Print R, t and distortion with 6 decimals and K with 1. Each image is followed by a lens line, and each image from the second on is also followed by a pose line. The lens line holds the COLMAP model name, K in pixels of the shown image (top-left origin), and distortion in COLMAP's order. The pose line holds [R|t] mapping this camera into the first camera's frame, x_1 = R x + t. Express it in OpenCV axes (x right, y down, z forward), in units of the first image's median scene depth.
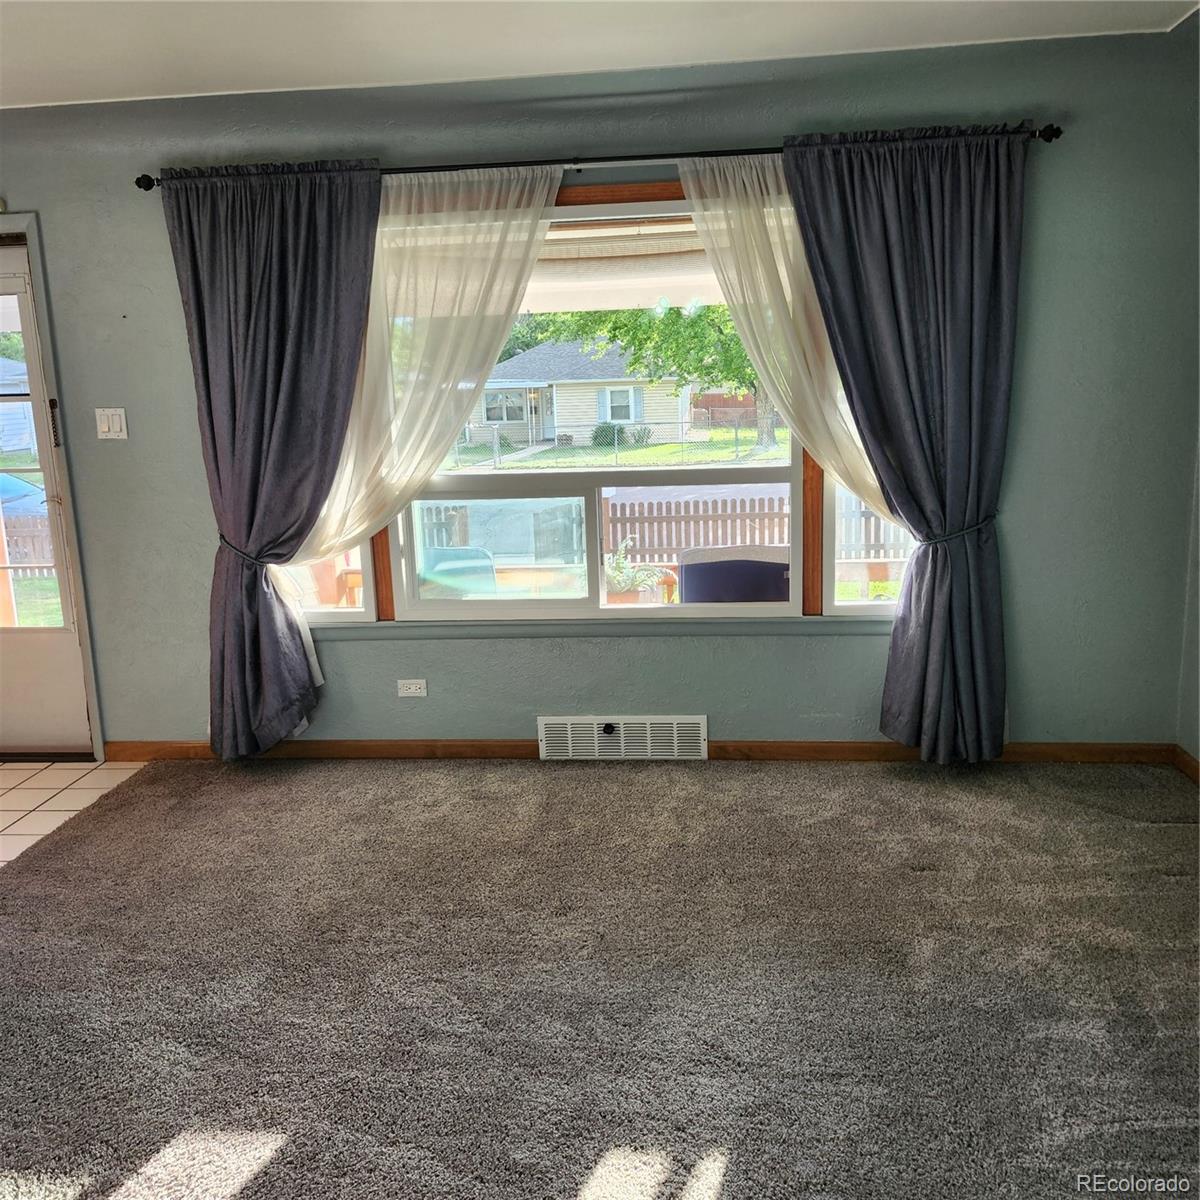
lens RADIAL K [[1109.1, 0, 595.2], [0, 1109.1, 602.7], [0, 0, 1]] dist [0.081448, -0.106166]
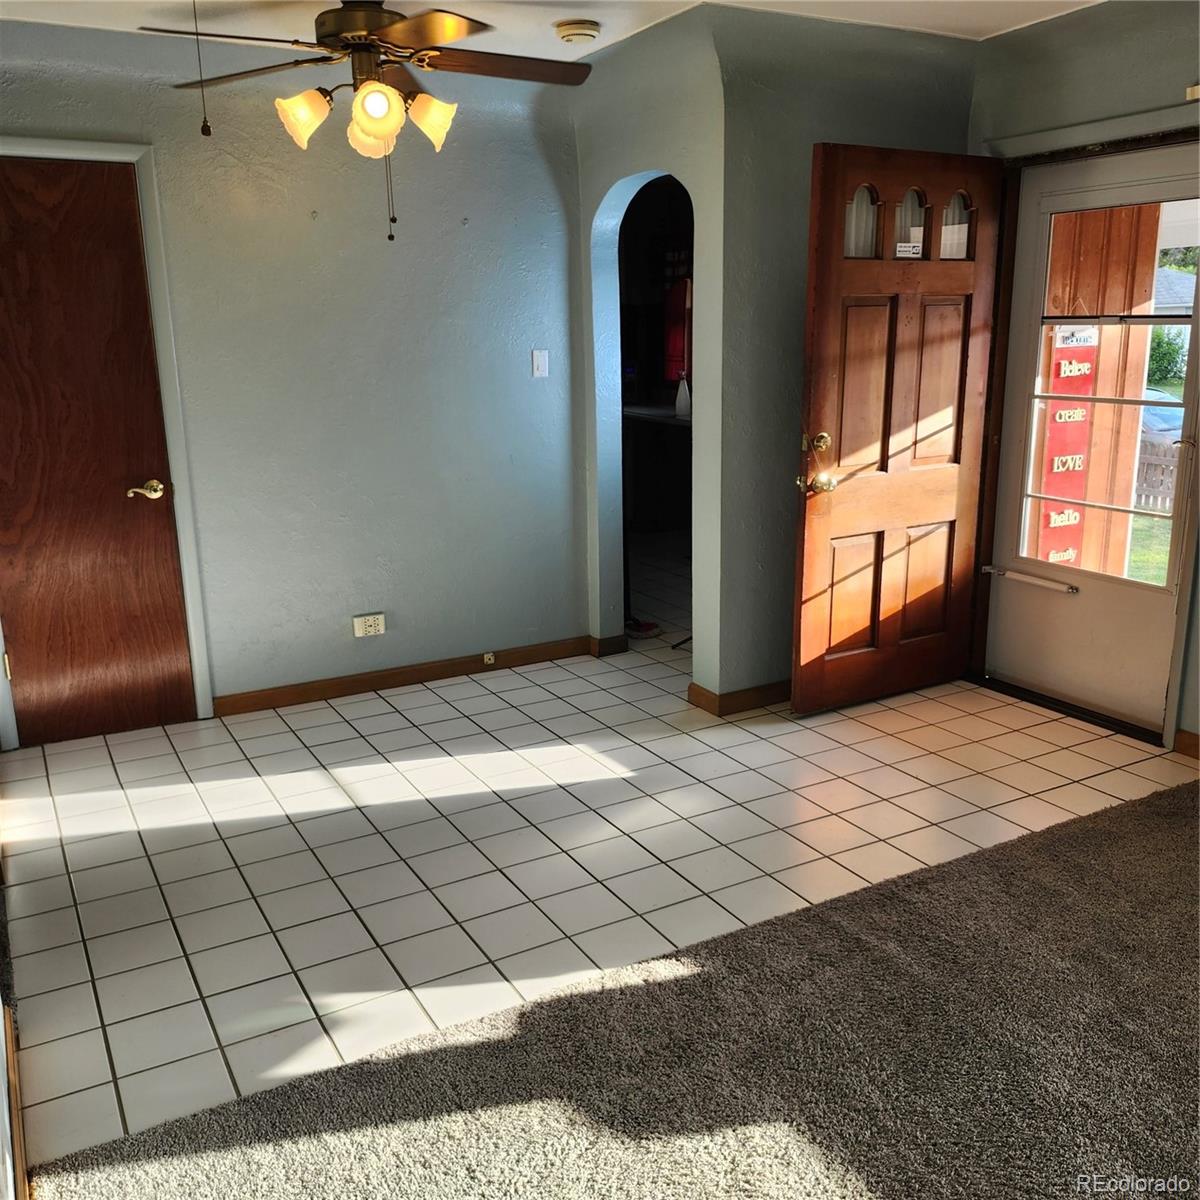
lens RADIAL K [[1109.1, 0, 595.2], [0, 1109.1, 602.7], [0, 0, 1]] dist [0.081448, -0.106166]
pose [[0.571345, 0.218074, -0.791207, -0.037866], [-0.166200, 0.974821, 0.148666, -0.026134], [0.803706, 0.046559, 0.593203, 0.147429]]
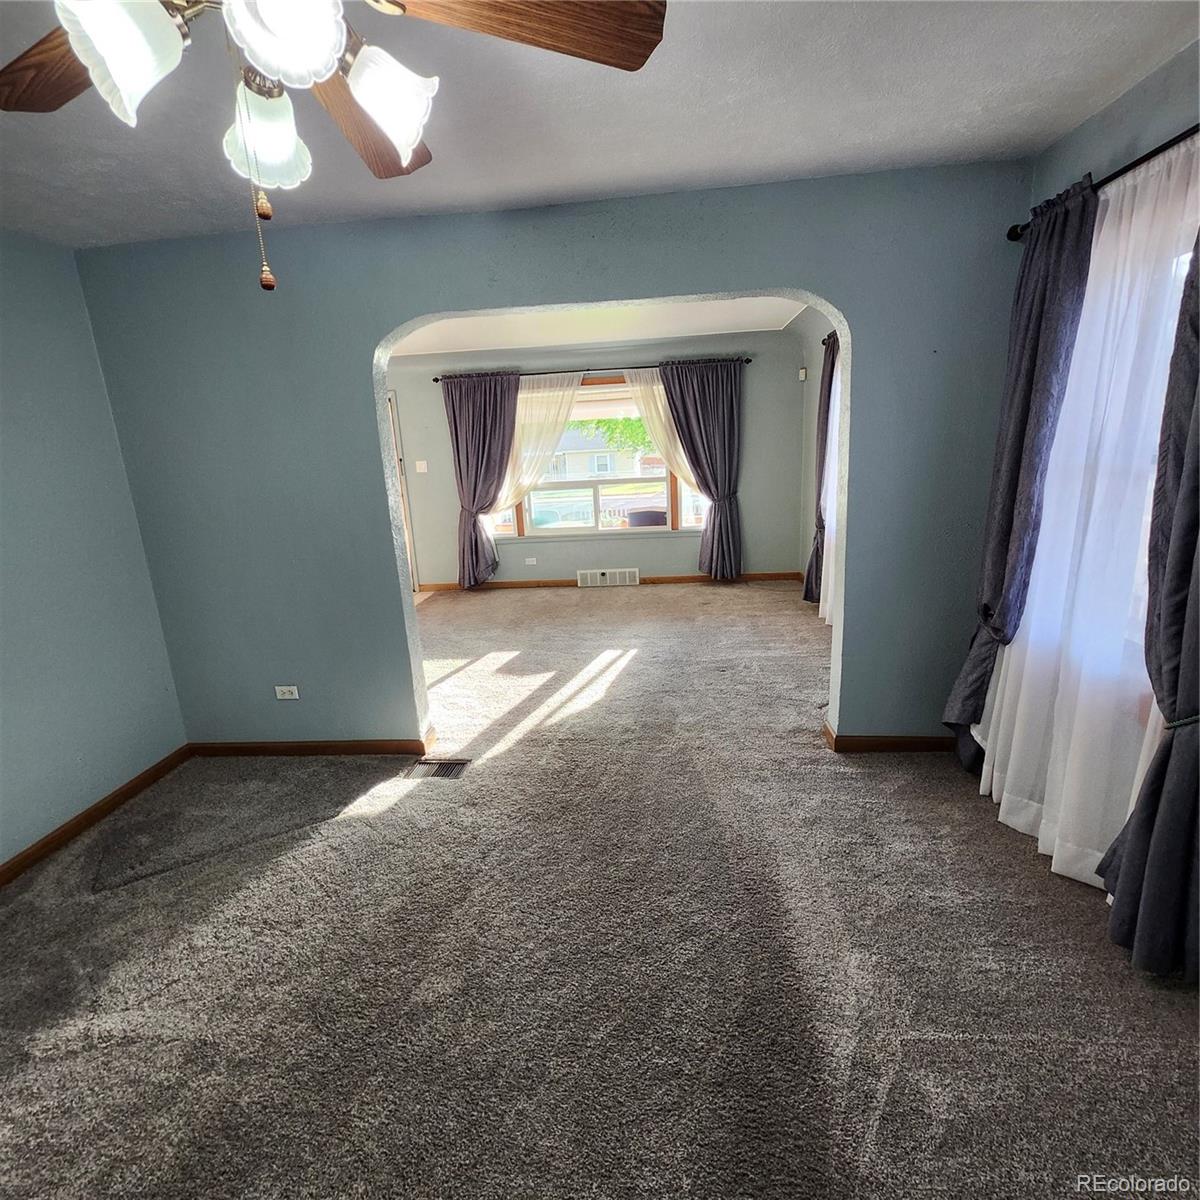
lens RADIAL K [[626.3, 0, 600.0], [0, 626.3, 600.0], [0, 0, 1]] dist [-0.000812, 0.000579]
pose [[0.999664, -0.021182, 0.014971, -0.021709], [0.020619, 0.999111, 0.036773, 0.130445], [-0.015736, -0.036452, 0.999212, -0.604111]]
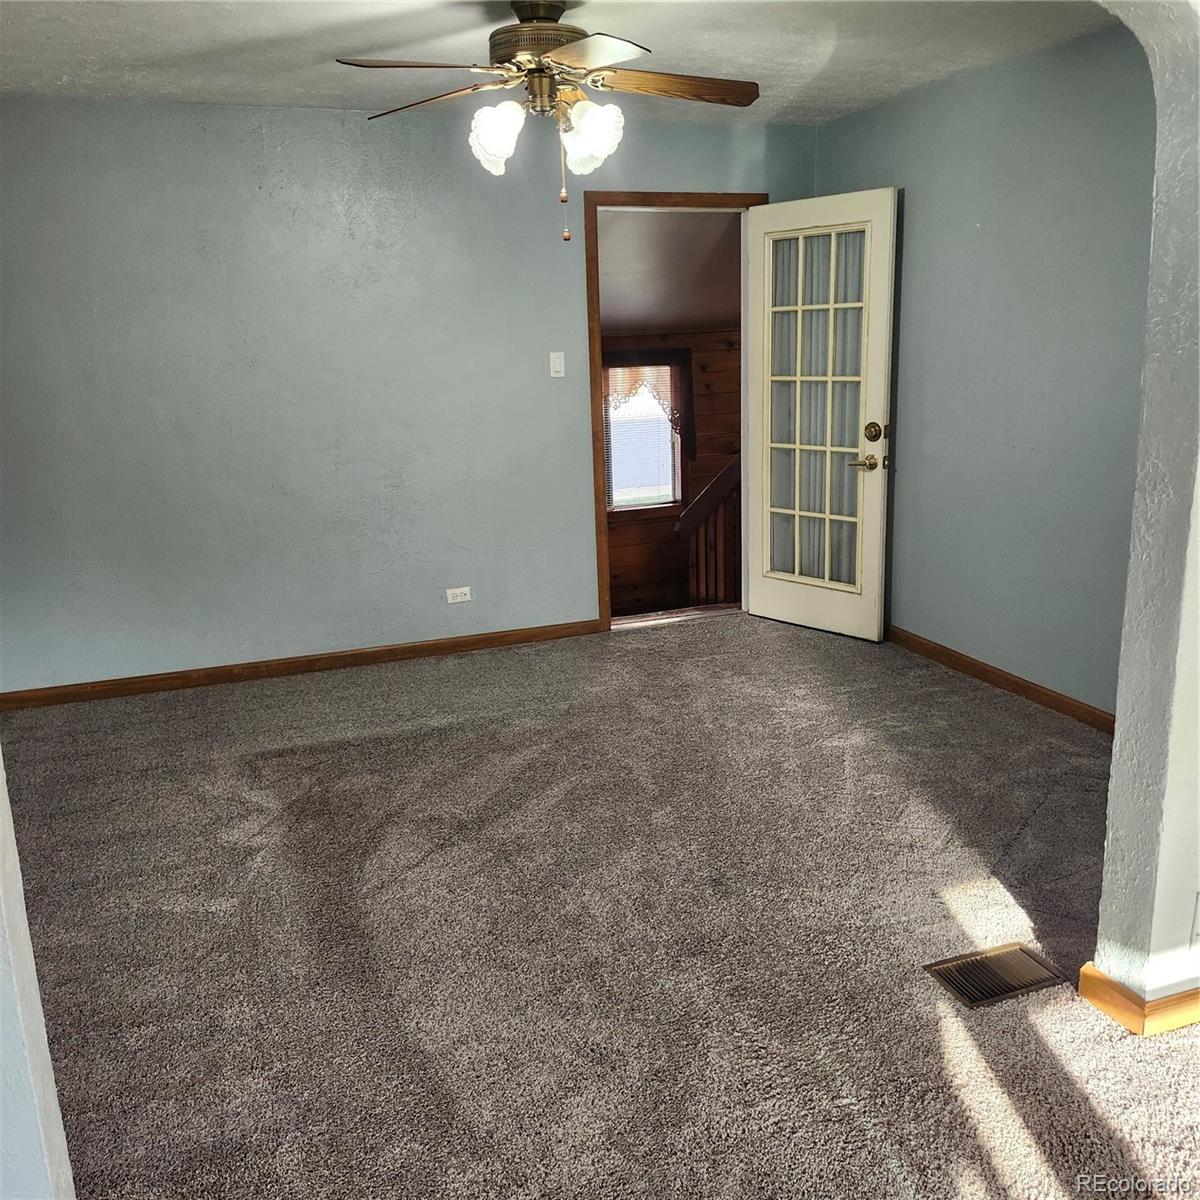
lens RADIAL K [[1085.5, 0, 600.0], [0, 1085.5, 600.0], [0, 0, 1]] dist [0.099969, -0.115975]
pose [[-0.891298, 0.173377, -0.418960, 0.225334], [-0.023889, 0.904767, 0.425237, -0.107887], [0.452788, 0.389022, -0.802275, 0.468393]]
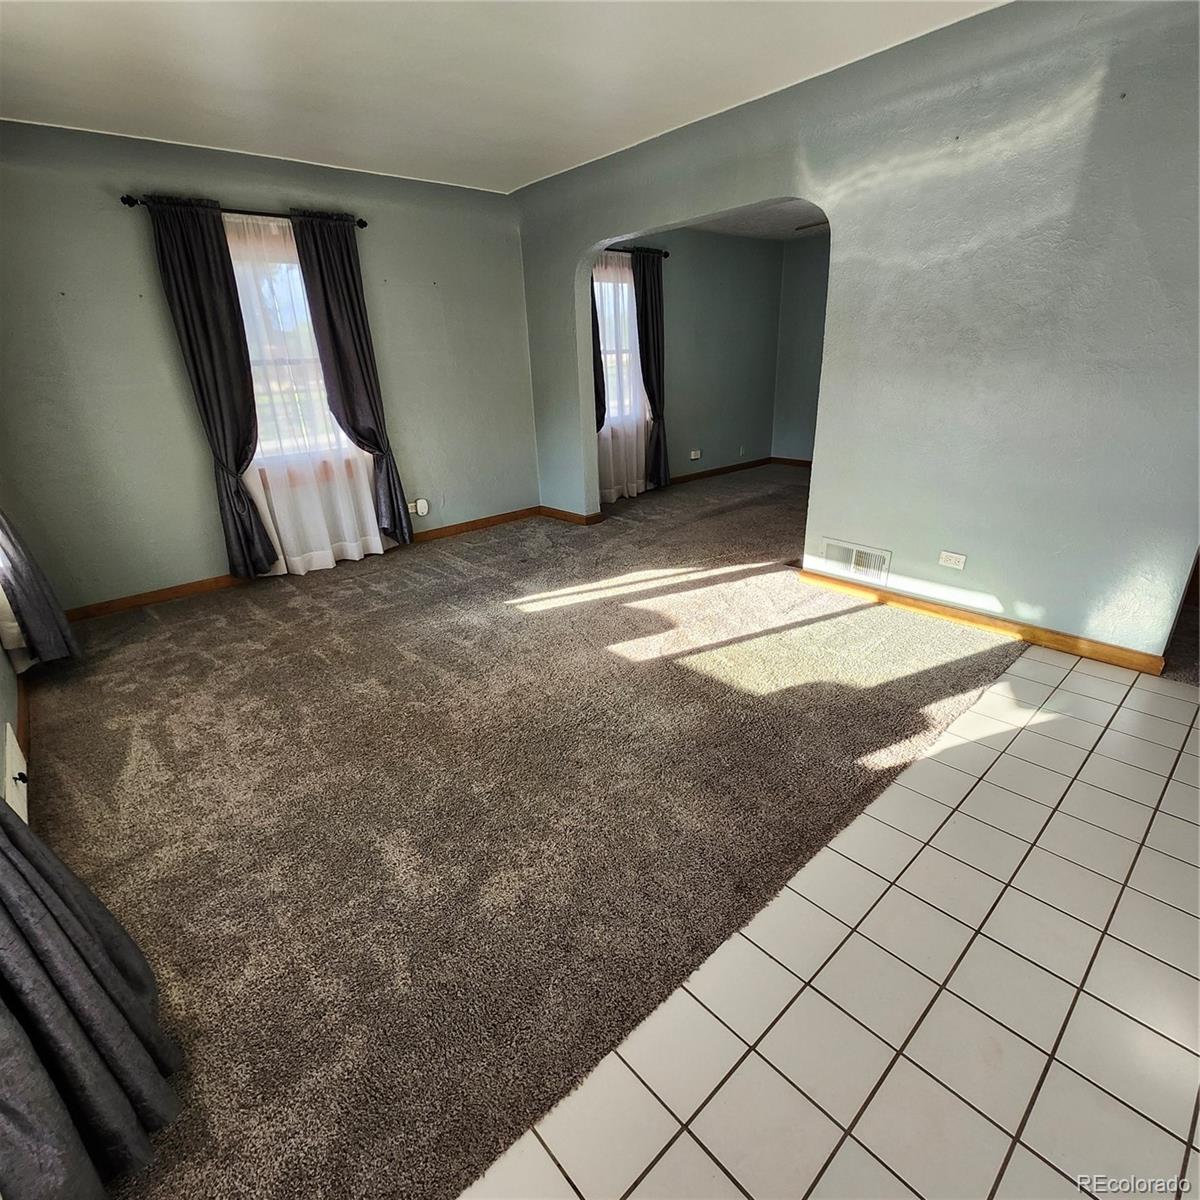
lens RADIAL K [[626.3, 0, 600.0], [0, 626.3, 600.0], [0, 0, 1]] dist [-0.000812, 0.000579]
pose [[-0.734095, -0.191085, 0.651607, -0.629687], [0.195189, 0.859713, 0.472011, -0.140035], [-0.650389, 0.473687, -0.593814, 0.988690]]
